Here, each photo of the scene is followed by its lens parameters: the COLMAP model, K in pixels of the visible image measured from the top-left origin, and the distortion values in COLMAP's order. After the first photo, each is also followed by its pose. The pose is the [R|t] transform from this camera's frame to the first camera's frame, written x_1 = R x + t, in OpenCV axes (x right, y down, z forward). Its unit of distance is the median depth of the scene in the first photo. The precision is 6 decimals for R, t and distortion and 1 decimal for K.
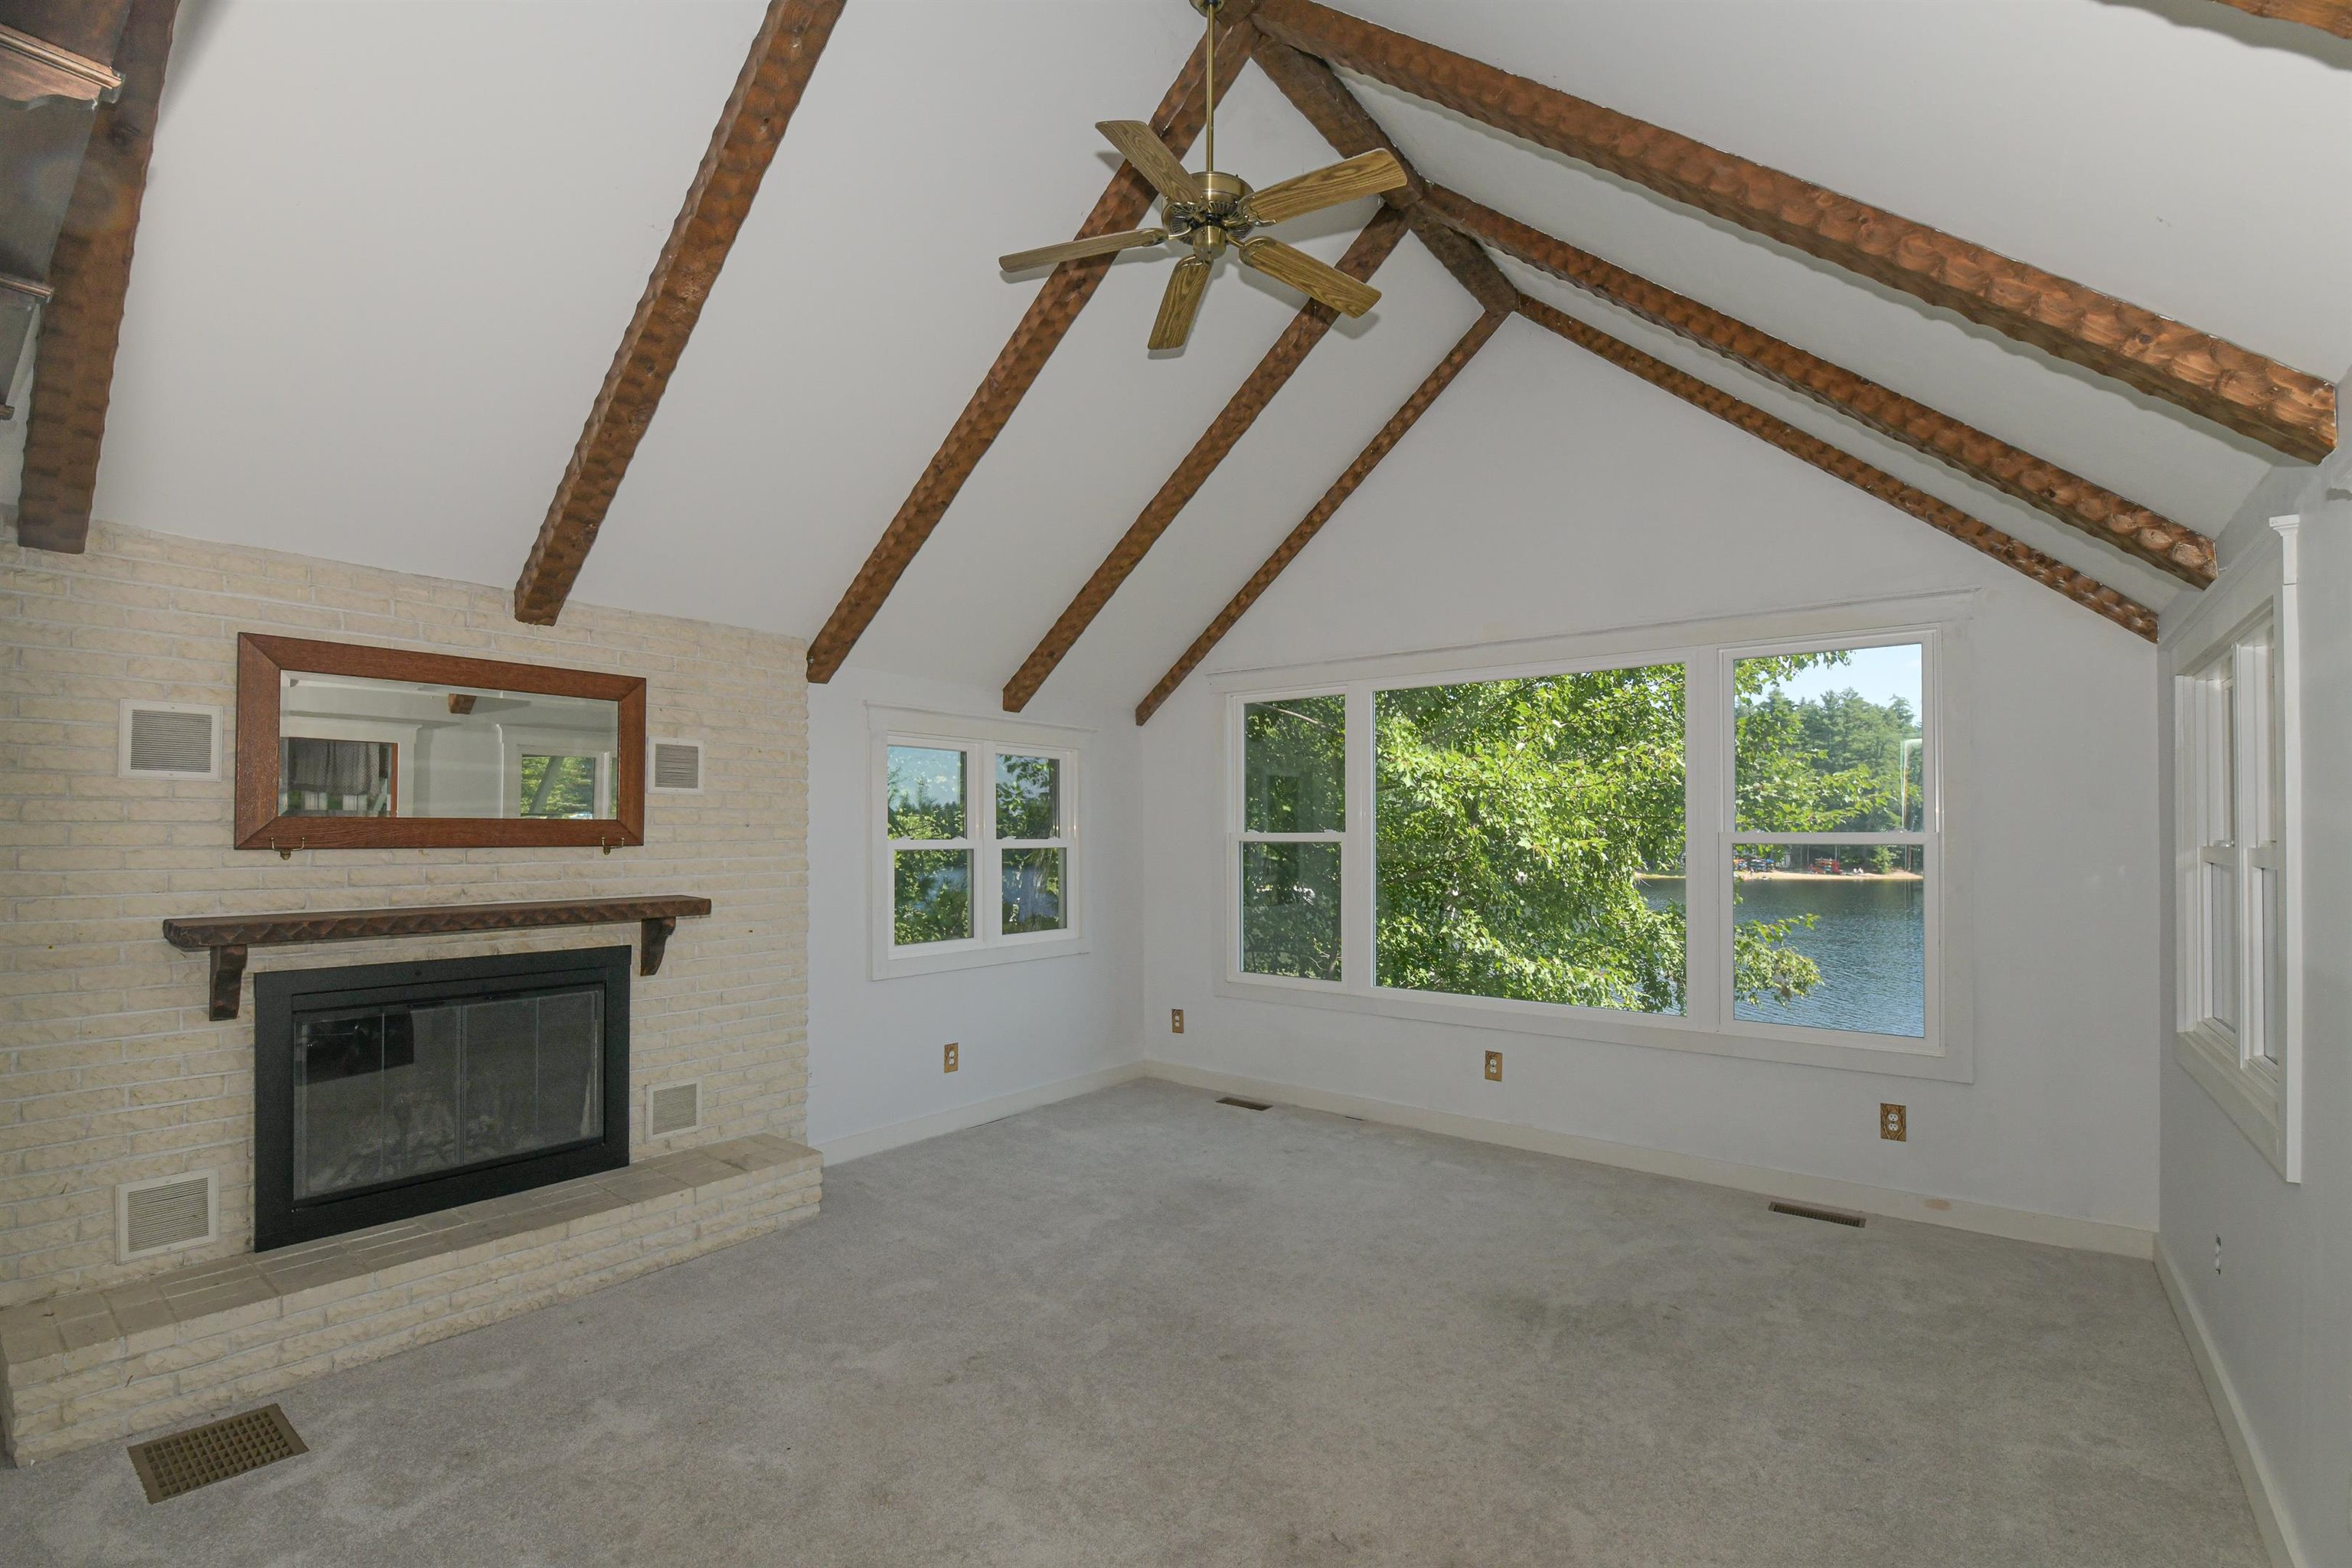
lens RADIAL K [[1045.1, 0, 1180.6], [0, 1045.1, 821.3], [0, 0, 1]] dist [-0.017641, -0.000294]
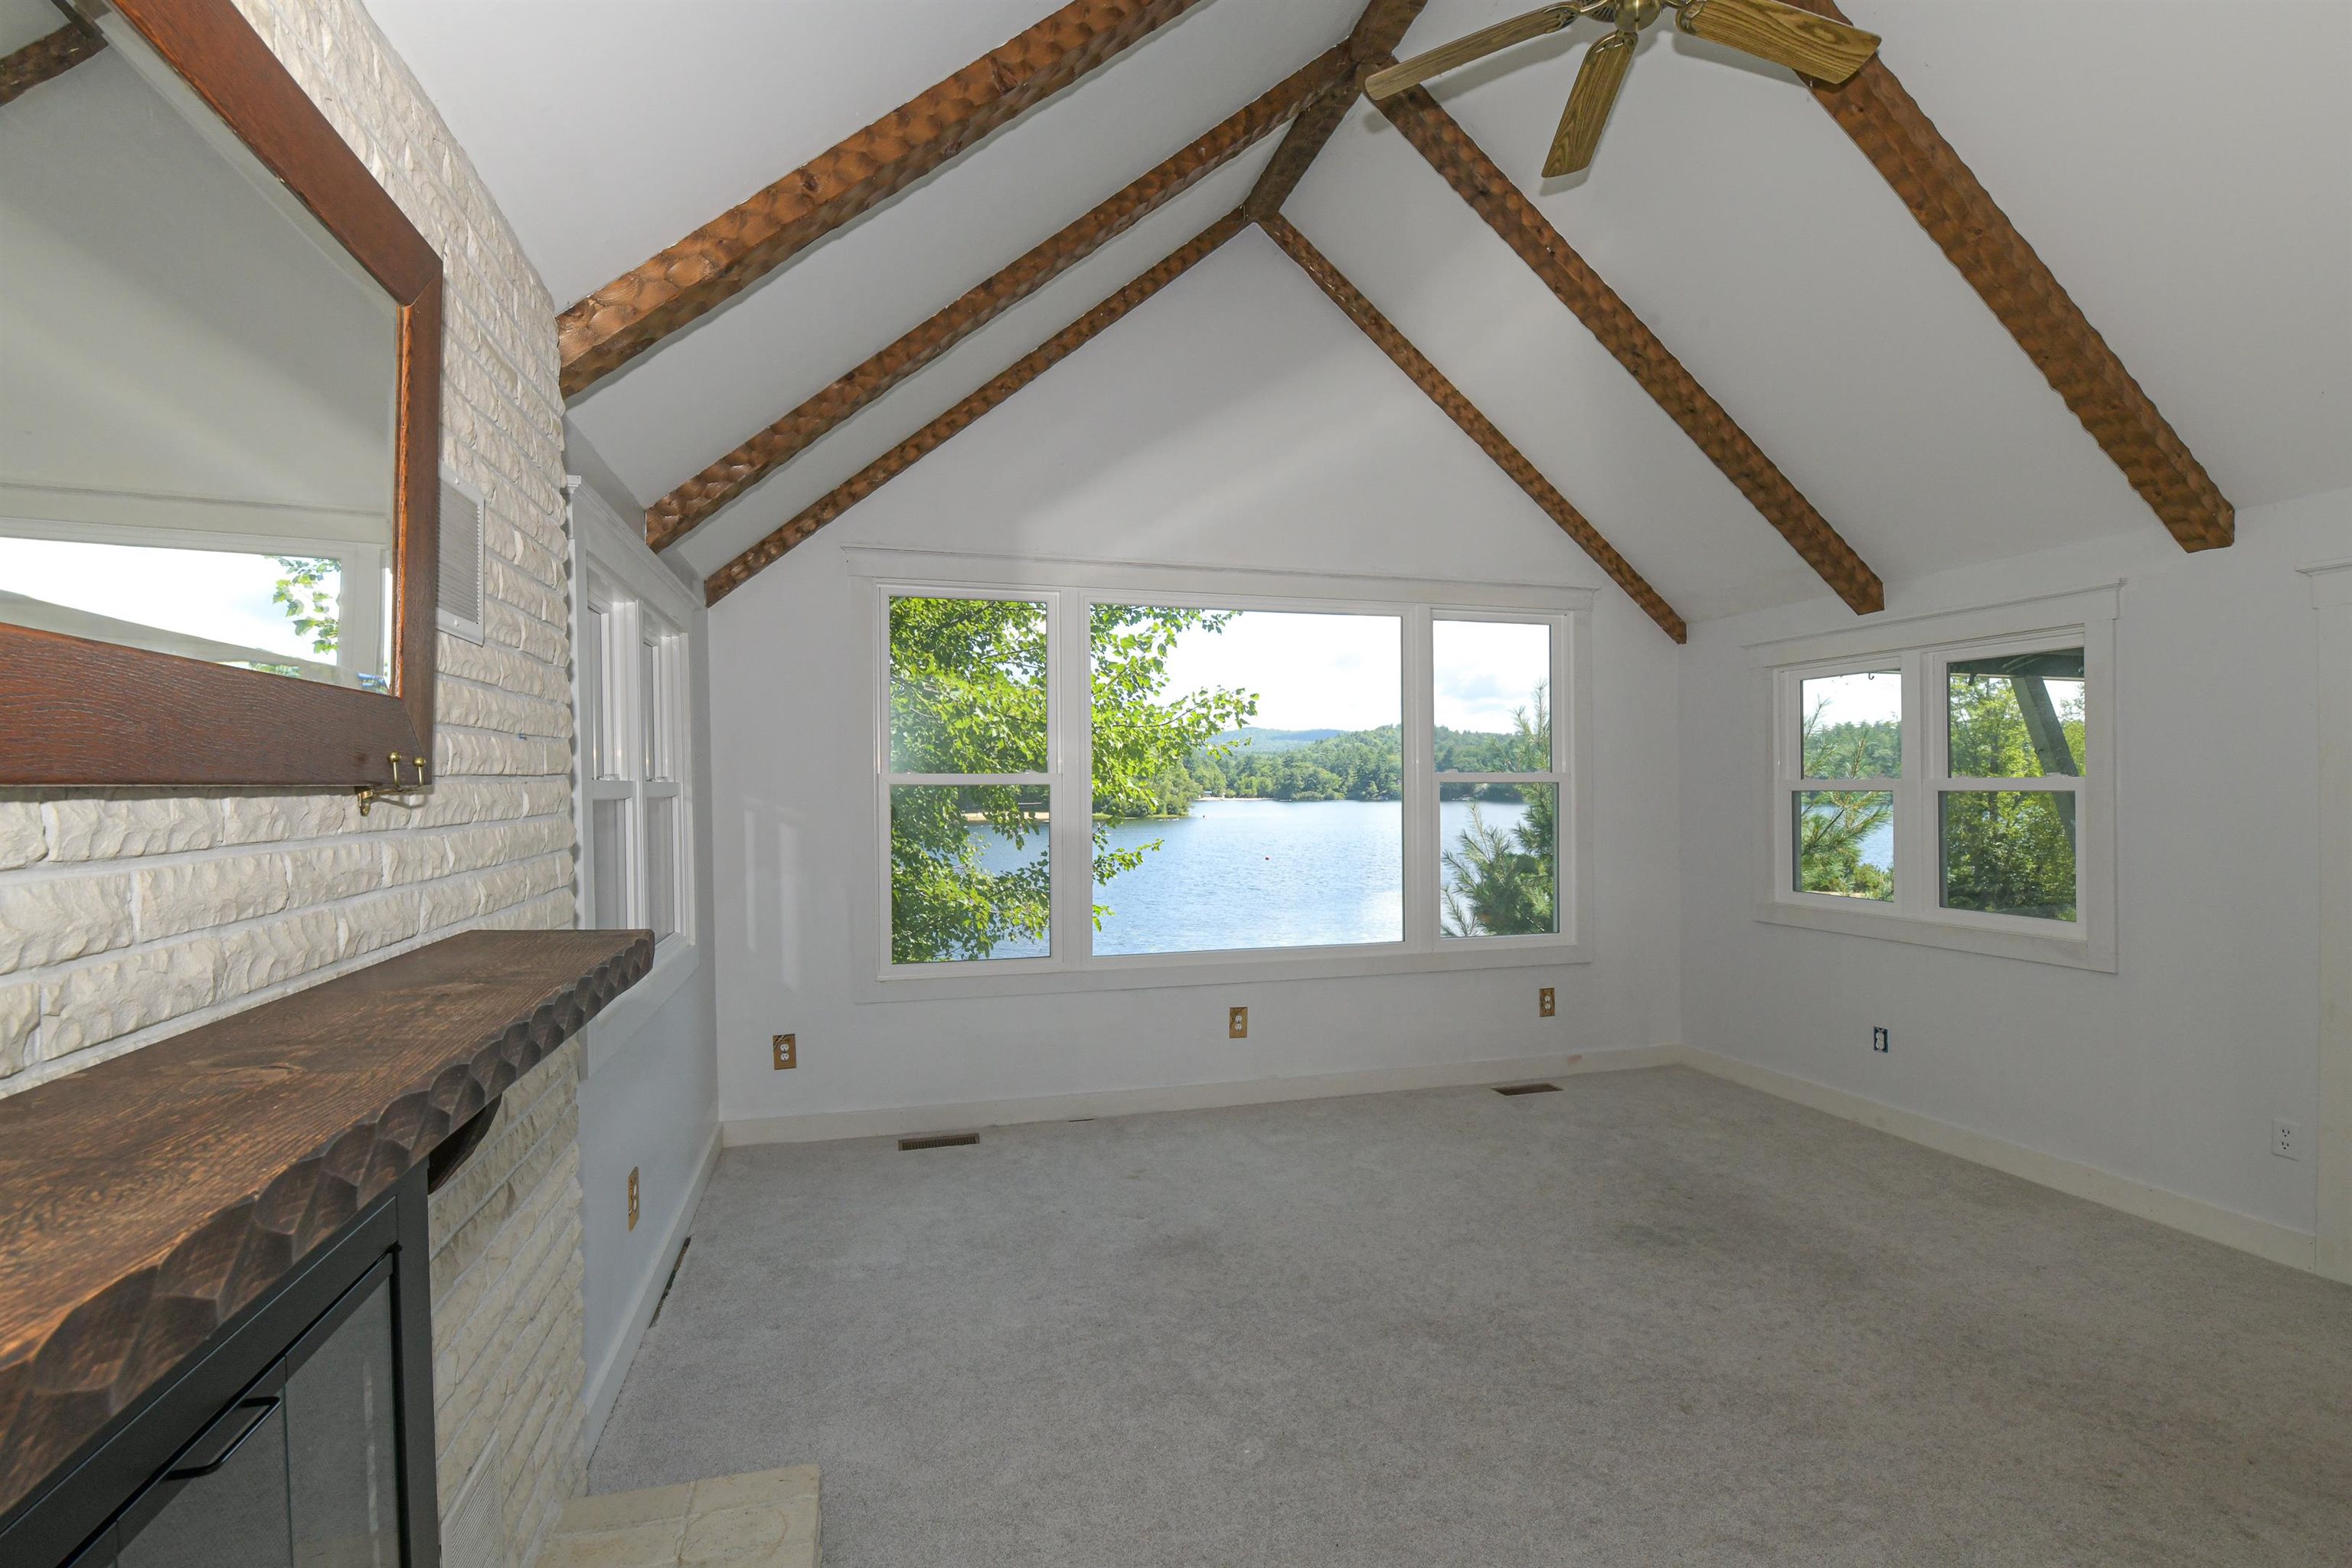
lens RADIAL K [[1064.3, 0, 1166.7], [0, 1064.3, 790.4], [0, 0, 1]] dist [-0.002646, -0.000143]
pose [[0.605784, -0.008363, 0.795585, -0.493917], [-0.001485, 0.999931, 0.011641, 0.016765], [-0.795627, -0.008233, 0.605730, 0.478342]]
